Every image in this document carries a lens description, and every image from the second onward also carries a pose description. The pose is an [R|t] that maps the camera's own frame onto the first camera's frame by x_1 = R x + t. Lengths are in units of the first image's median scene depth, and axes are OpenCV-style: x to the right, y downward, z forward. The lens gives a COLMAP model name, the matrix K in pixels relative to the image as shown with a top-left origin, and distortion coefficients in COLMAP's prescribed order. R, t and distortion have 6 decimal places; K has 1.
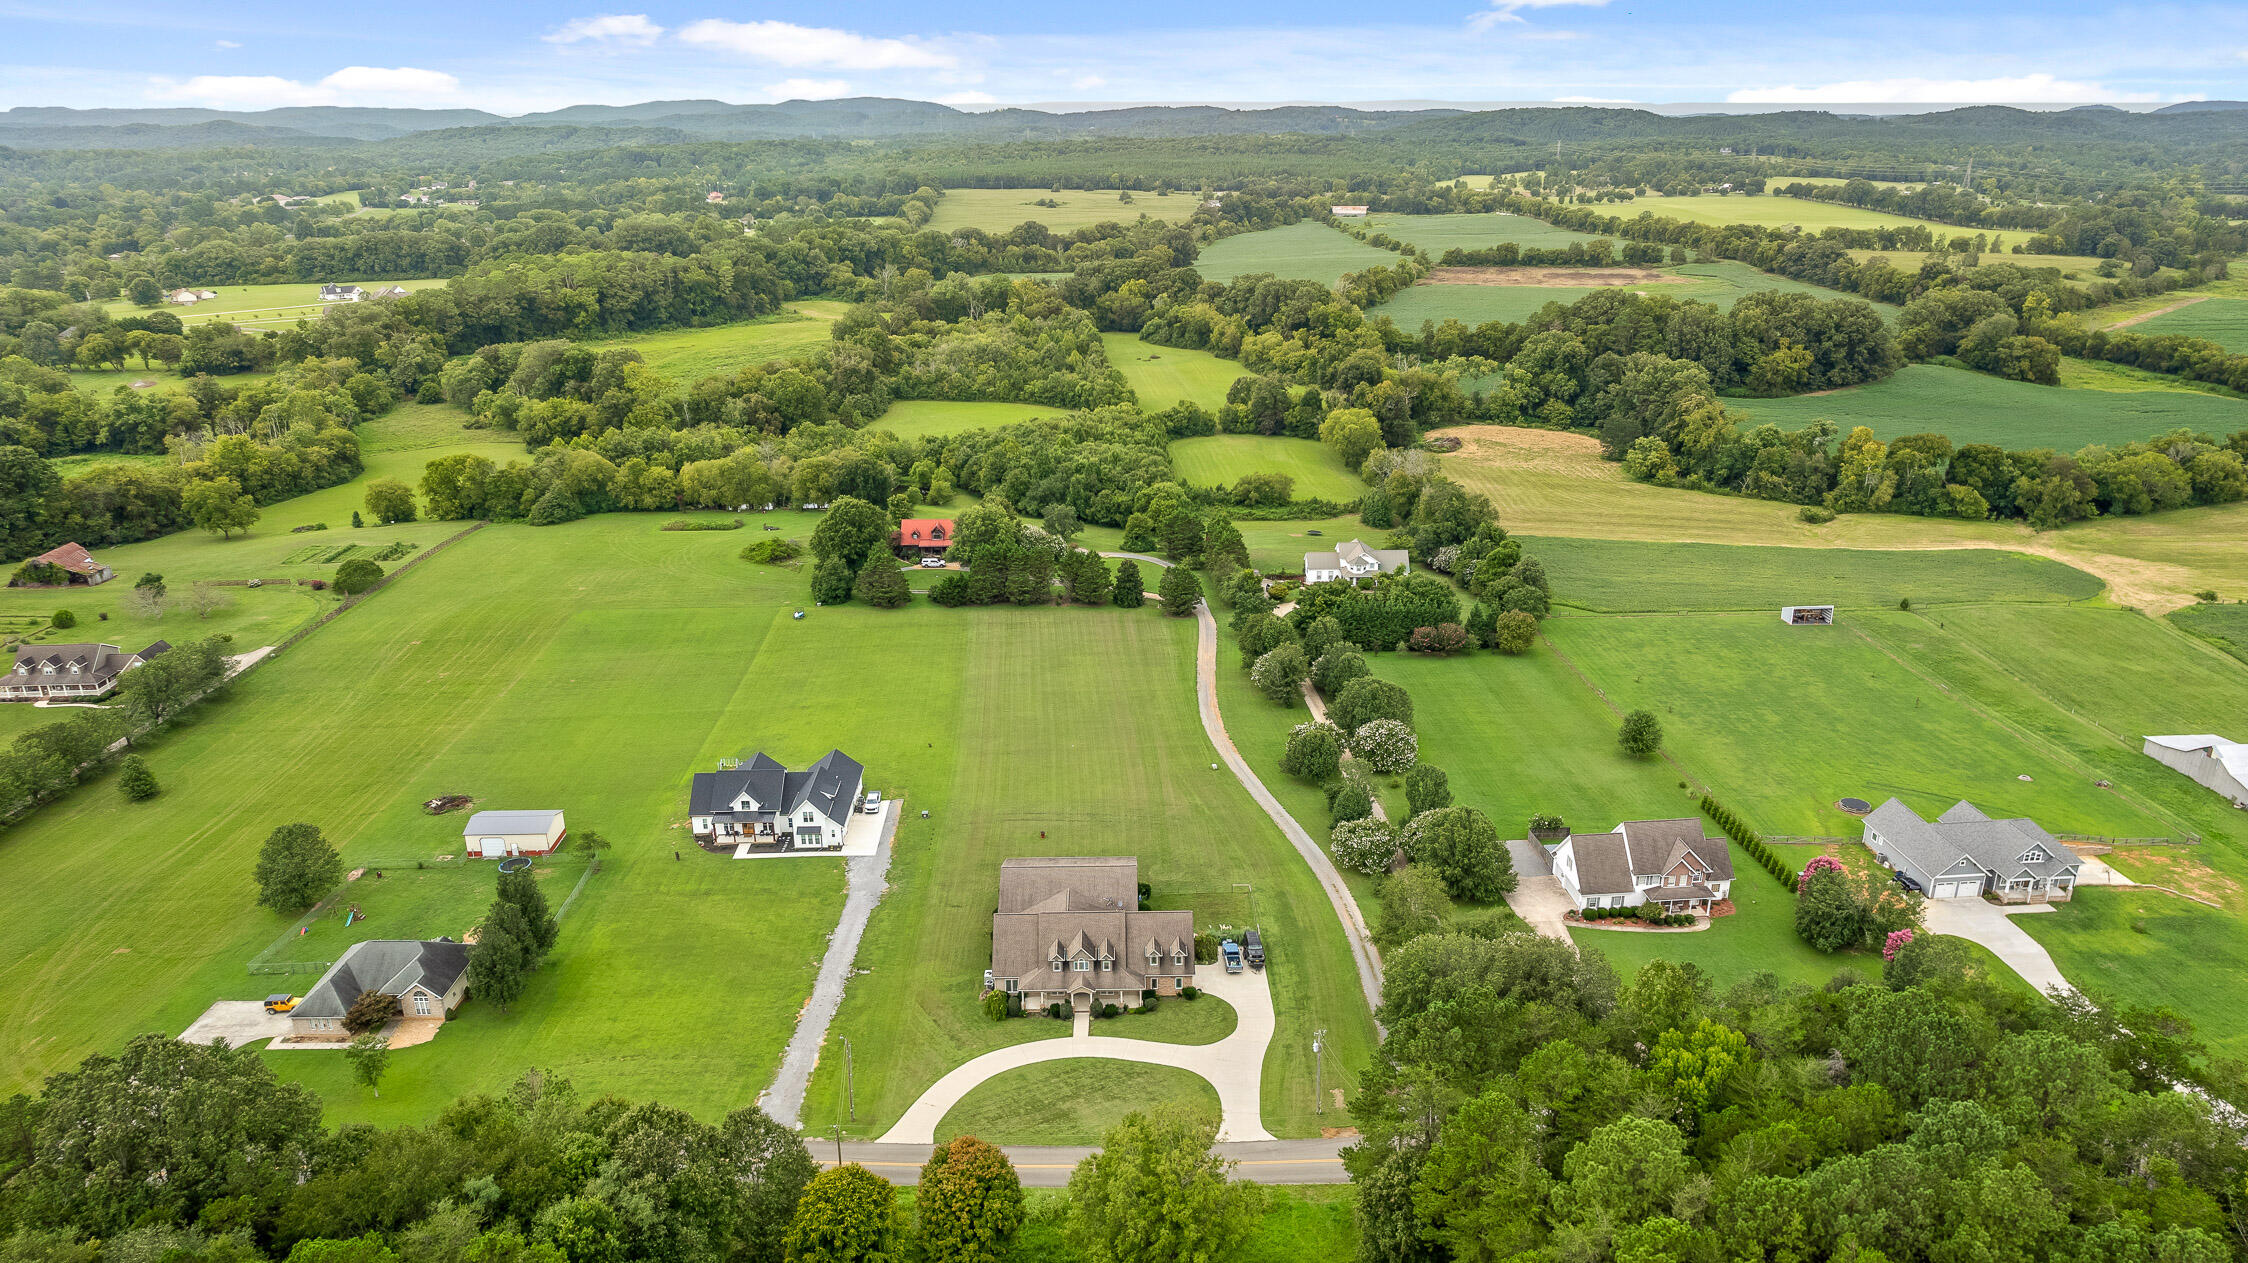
lens RADIAL K [[1433.4, 0, 1124.0], [0, 1433.4, 631.5], [0, 0, 1]] dist [-0.075566, 0.054772]
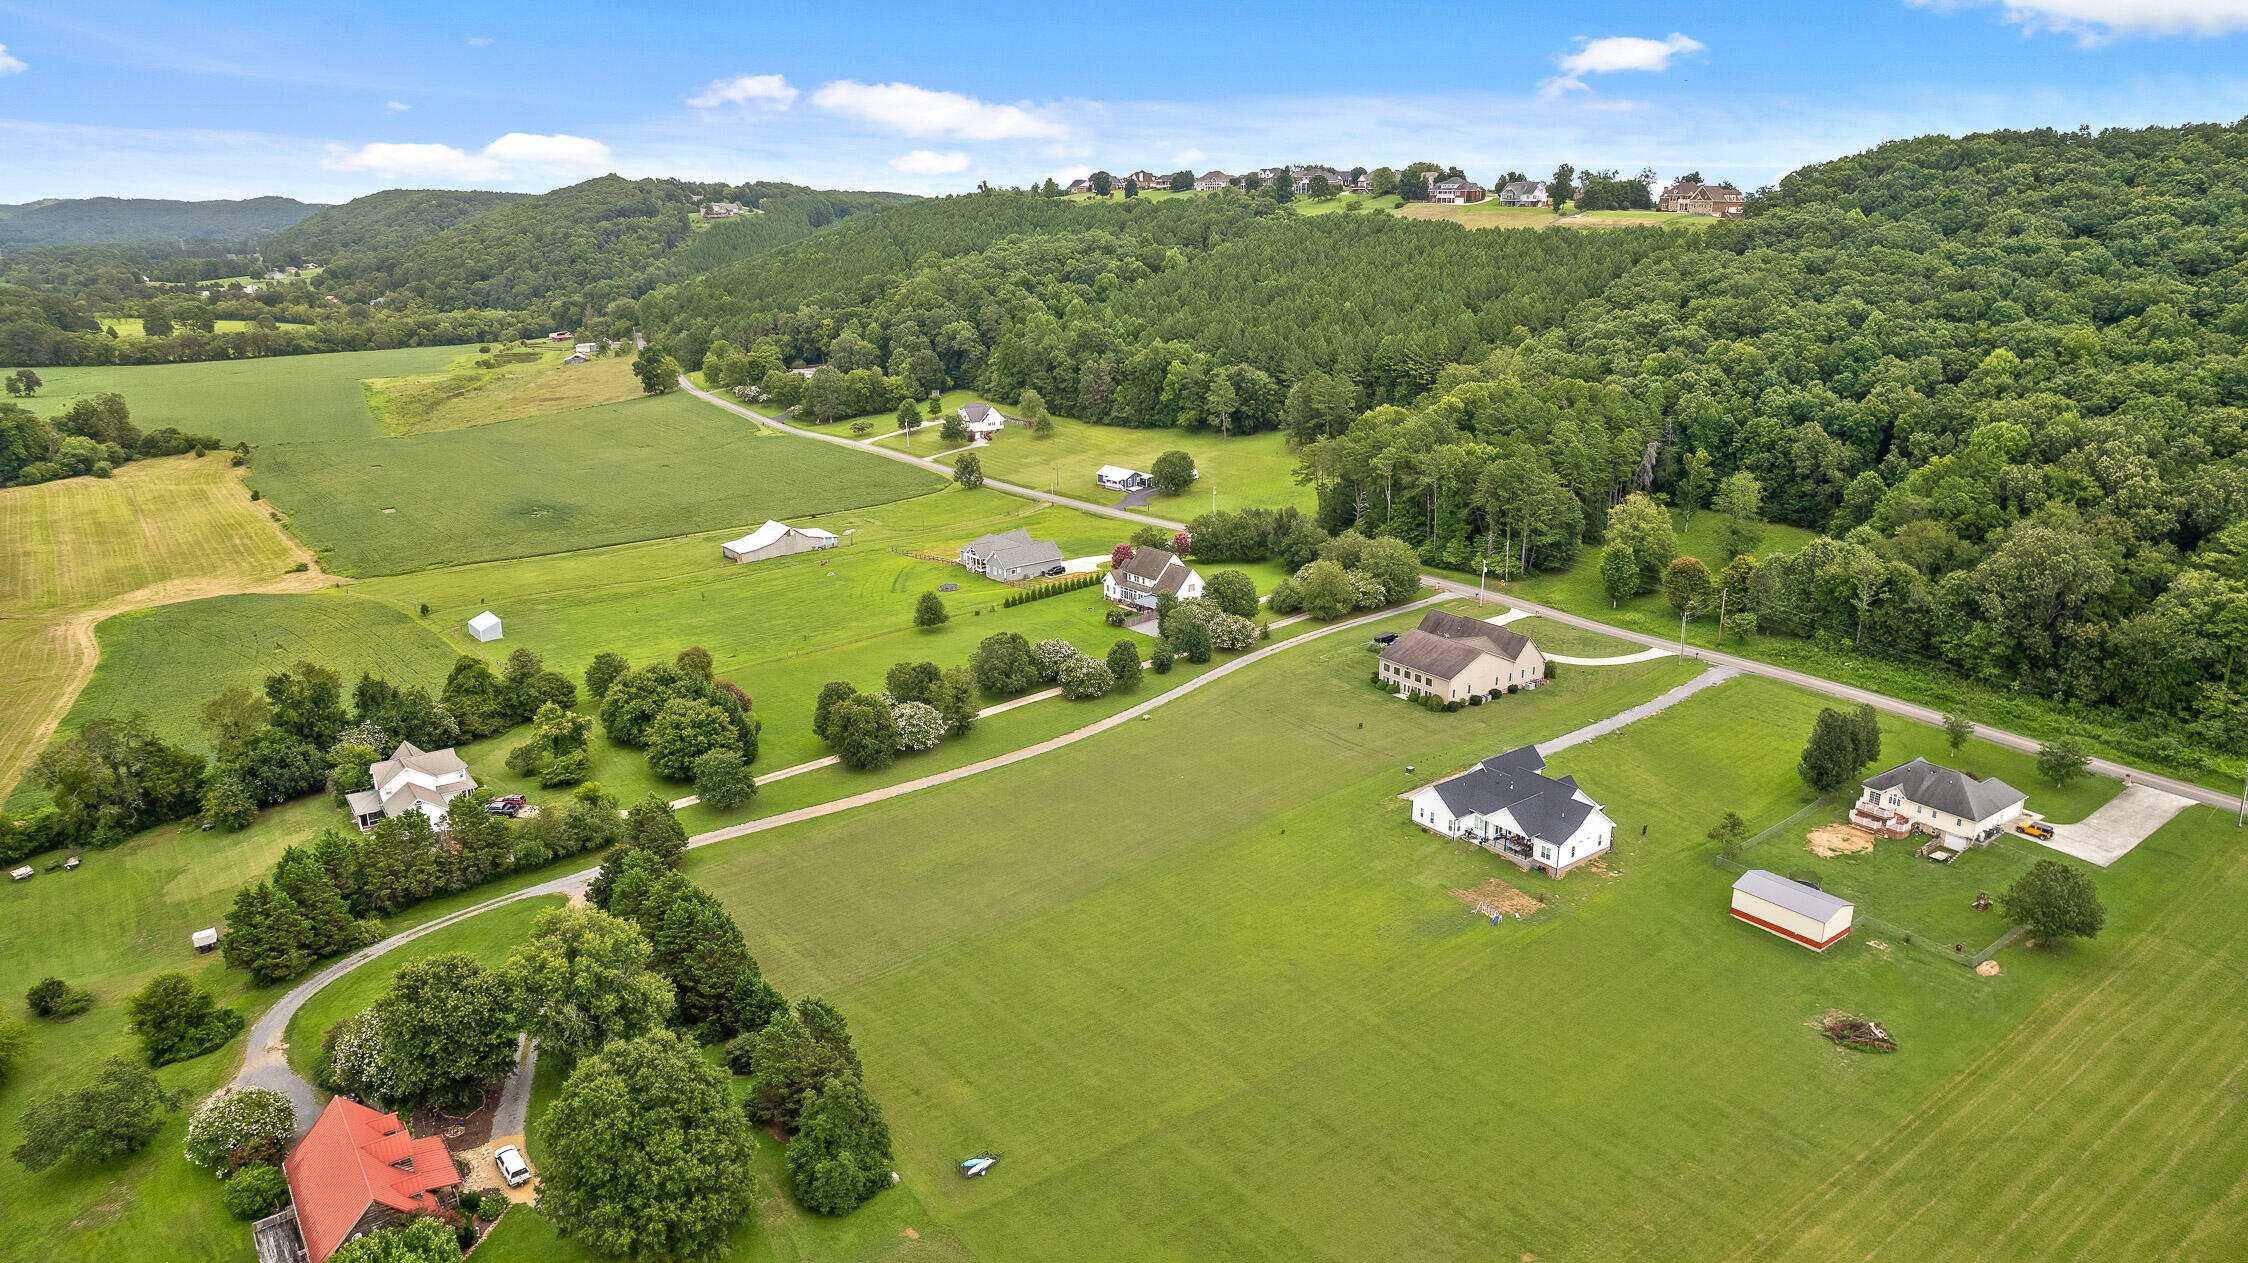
lens RADIAL K [[1439.0, 0, 1124.0], [0, 1439.0, 631.5], [0, 0, 1]] dist [-0.065907, 0.050703]
pose [[-0.581358, -0.223826, 0.782256, -0.463494], [0.280846, 0.847129, 0.451107, -0.276270], [-0.763642, 0.481948, -0.429625, 0.895480]]
